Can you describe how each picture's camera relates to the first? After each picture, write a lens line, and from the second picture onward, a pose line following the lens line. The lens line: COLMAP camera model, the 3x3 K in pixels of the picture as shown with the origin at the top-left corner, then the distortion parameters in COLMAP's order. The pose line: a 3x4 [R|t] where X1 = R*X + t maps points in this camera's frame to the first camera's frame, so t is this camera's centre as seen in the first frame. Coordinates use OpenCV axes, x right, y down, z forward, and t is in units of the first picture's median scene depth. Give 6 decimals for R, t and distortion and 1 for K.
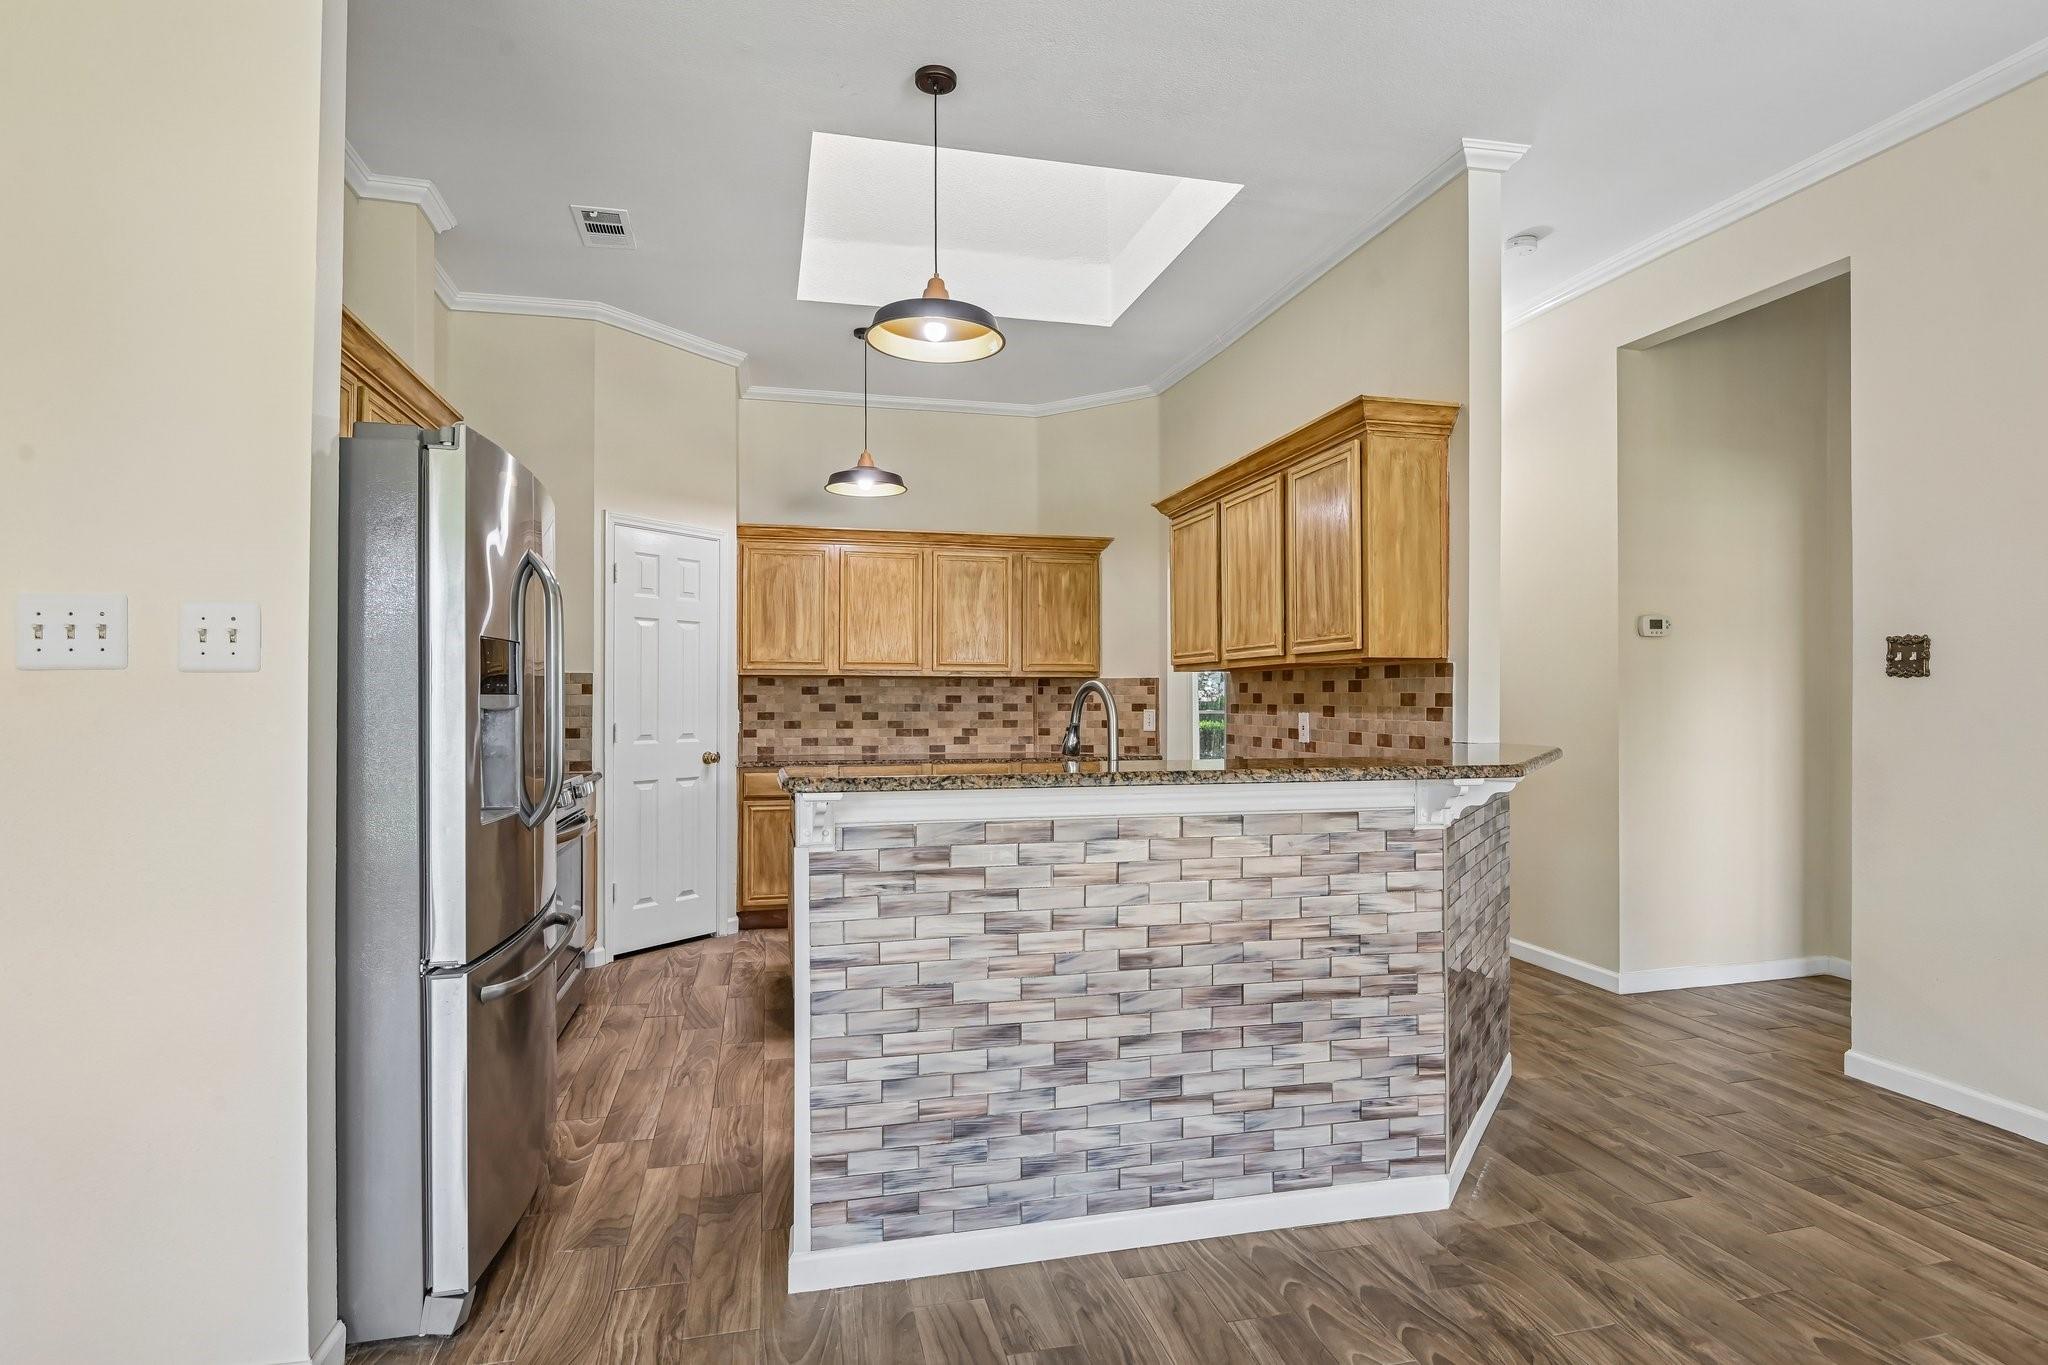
lens RADIAL K [[1112.6, 0, 1044.2], [0, 1112.6, 688.3], [0, 0, 1]] dist [0.001744, -0.007240]
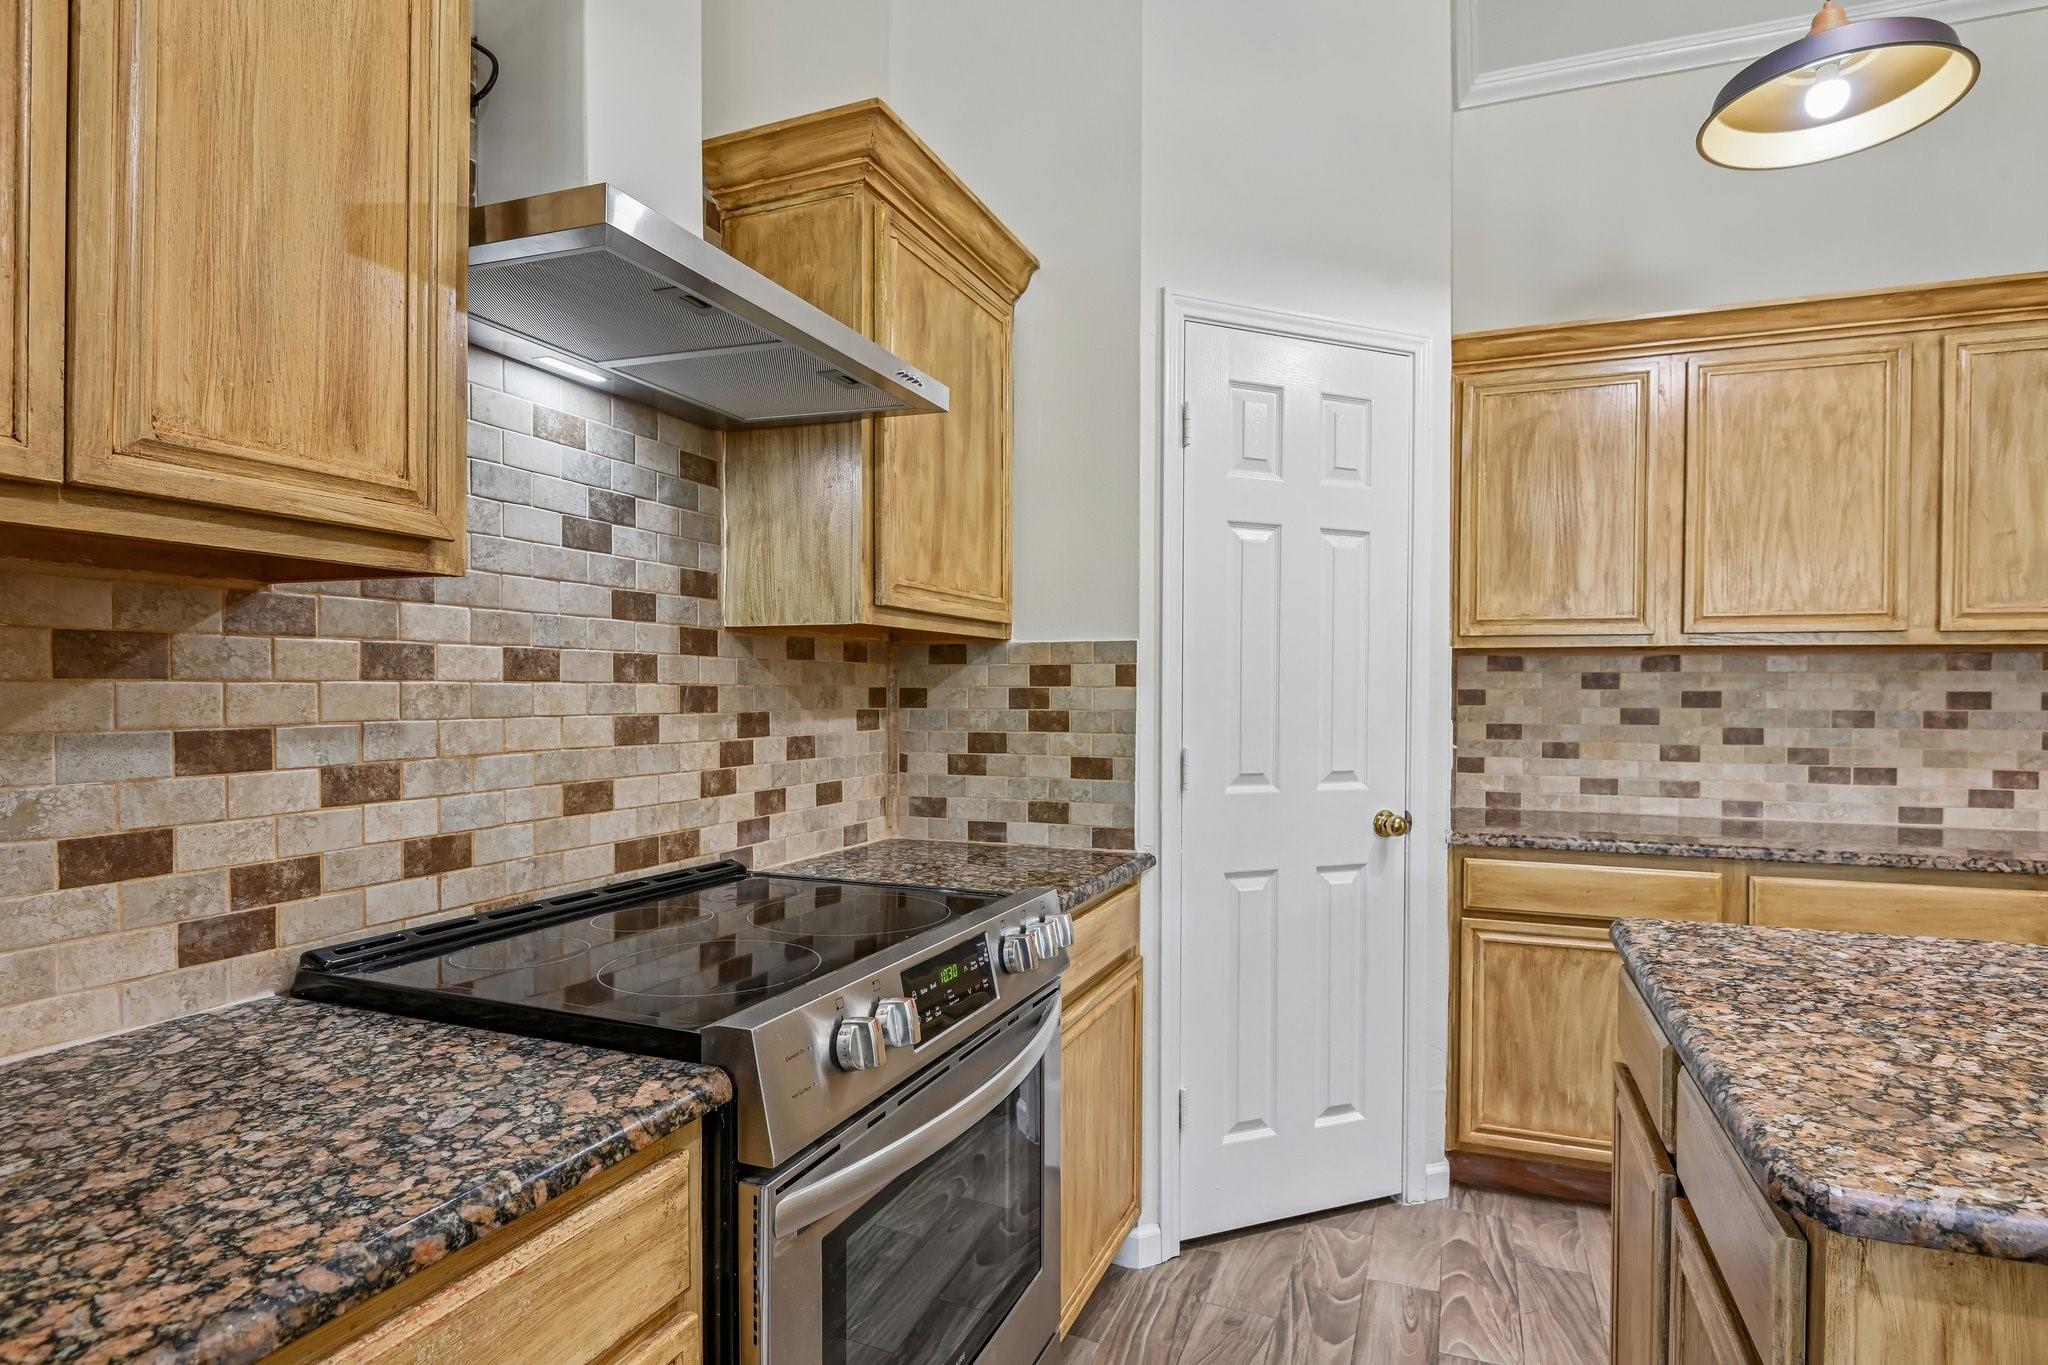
lens RADIAL K [[1042.1, 0, 1054.0], [0, 1042.1, 707.2], [0, 0, 1]] dist [-0.000010, -0.008150]
pose [[0.818169, 0.011769, -0.574858, -0.148136], [0.000427, 0.999778, 0.021075, 0.004019], [0.574978, -0.017488, 0.817982, 0.504740]]
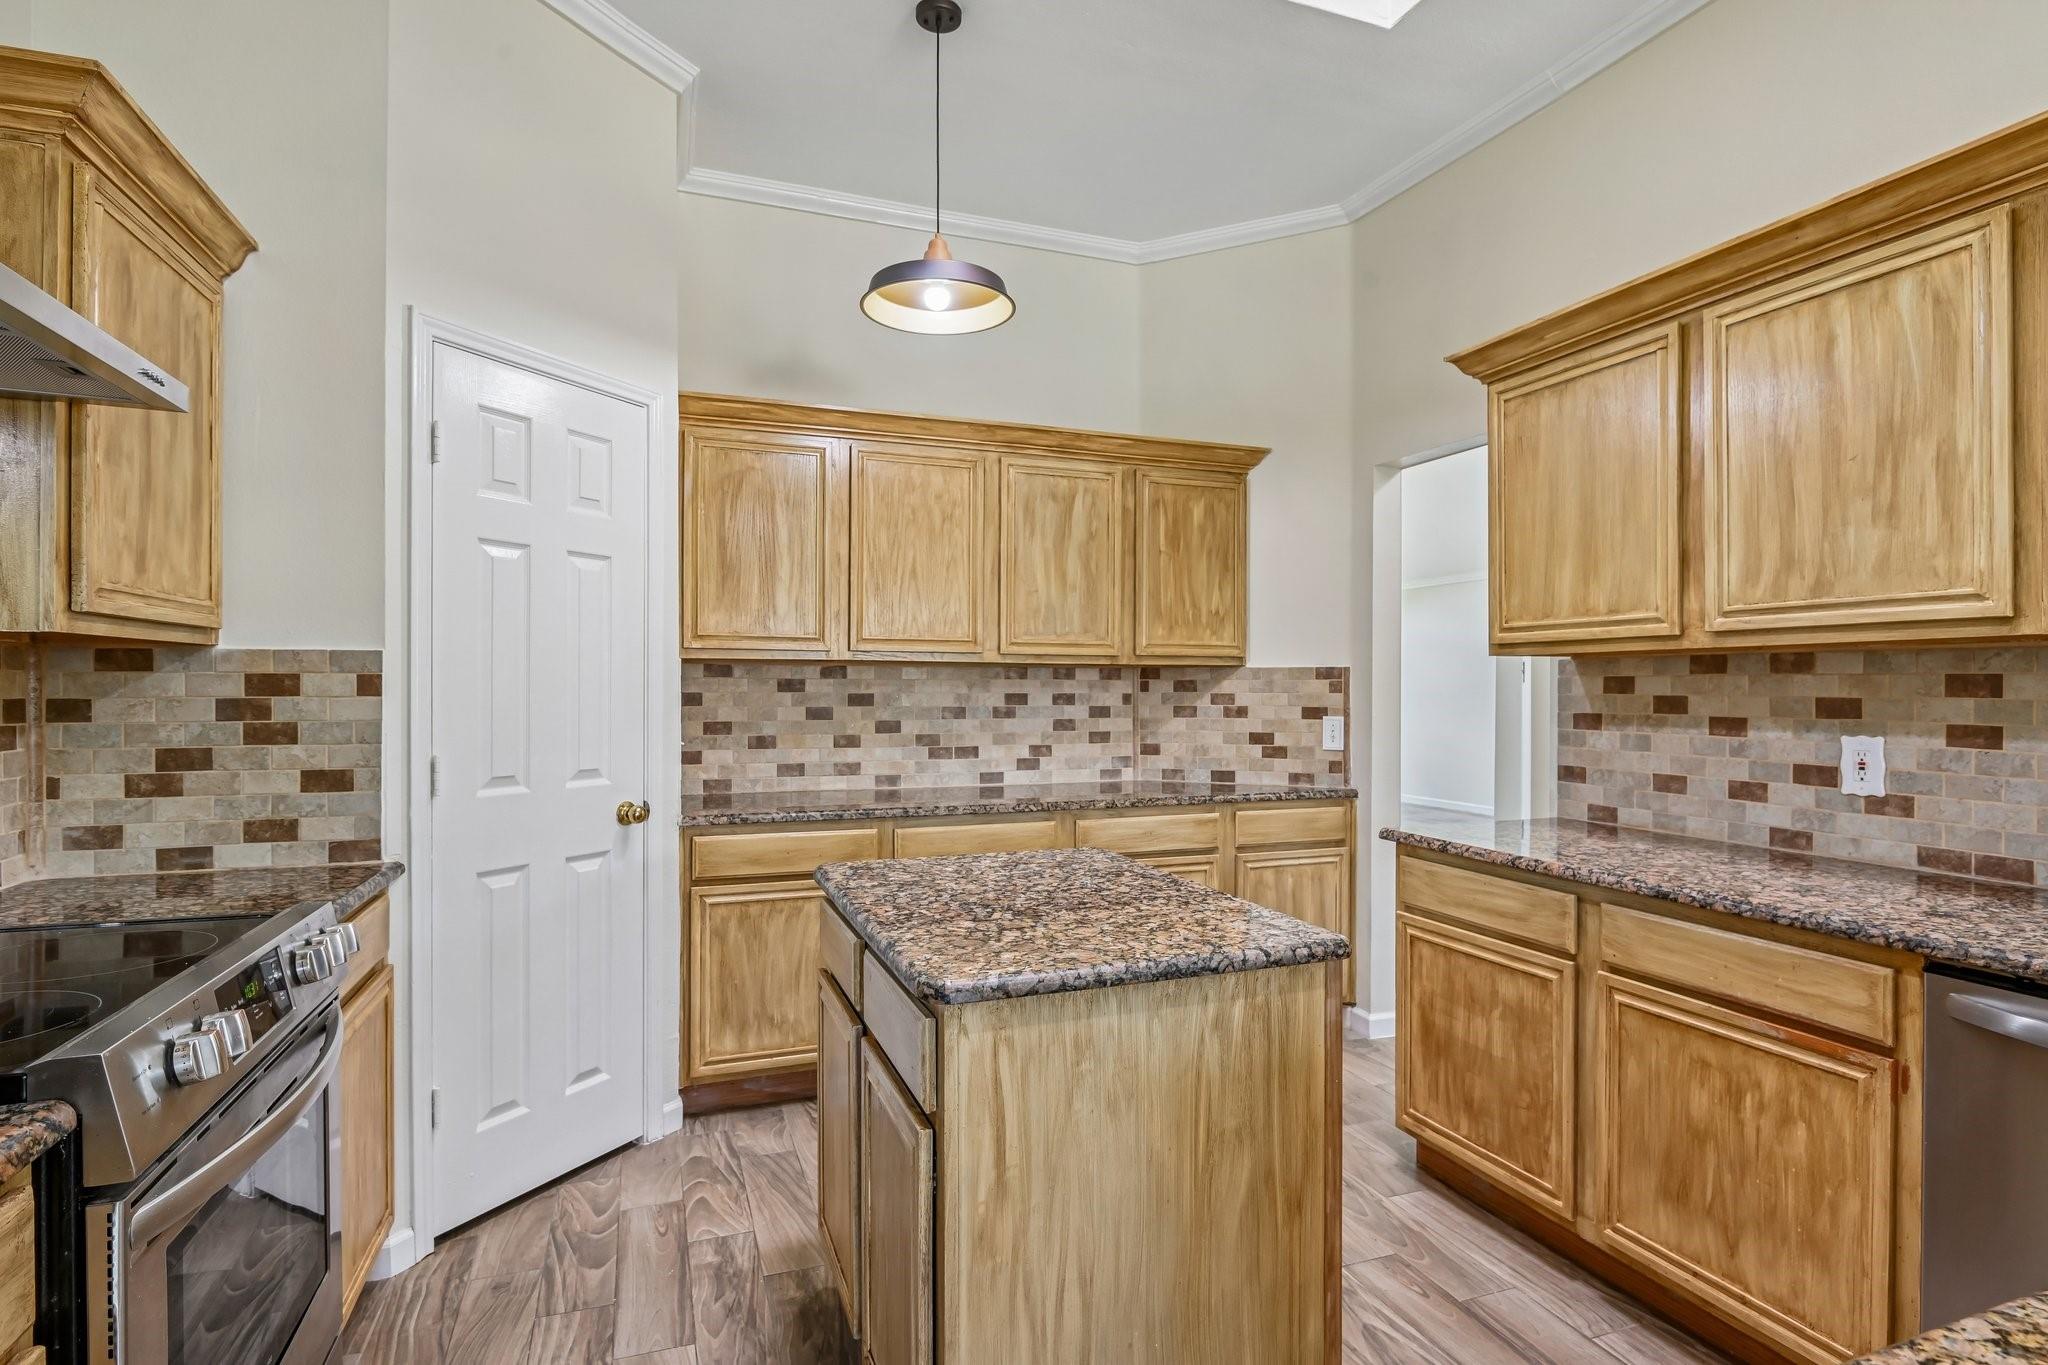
lens RADIAL K [[1042.1, 0, 1029.3], [0, 1042.1, 688.0], [0, 0, 1]] dist [-0.000010, -0.008150]
pose [[0.993430, 0.002406, 0.114419, -0.150684], [-0.003551, 0.999946, 0.009803, -0.002659], [-0.114389, -0.010145, 0.993384, 0.433415]]
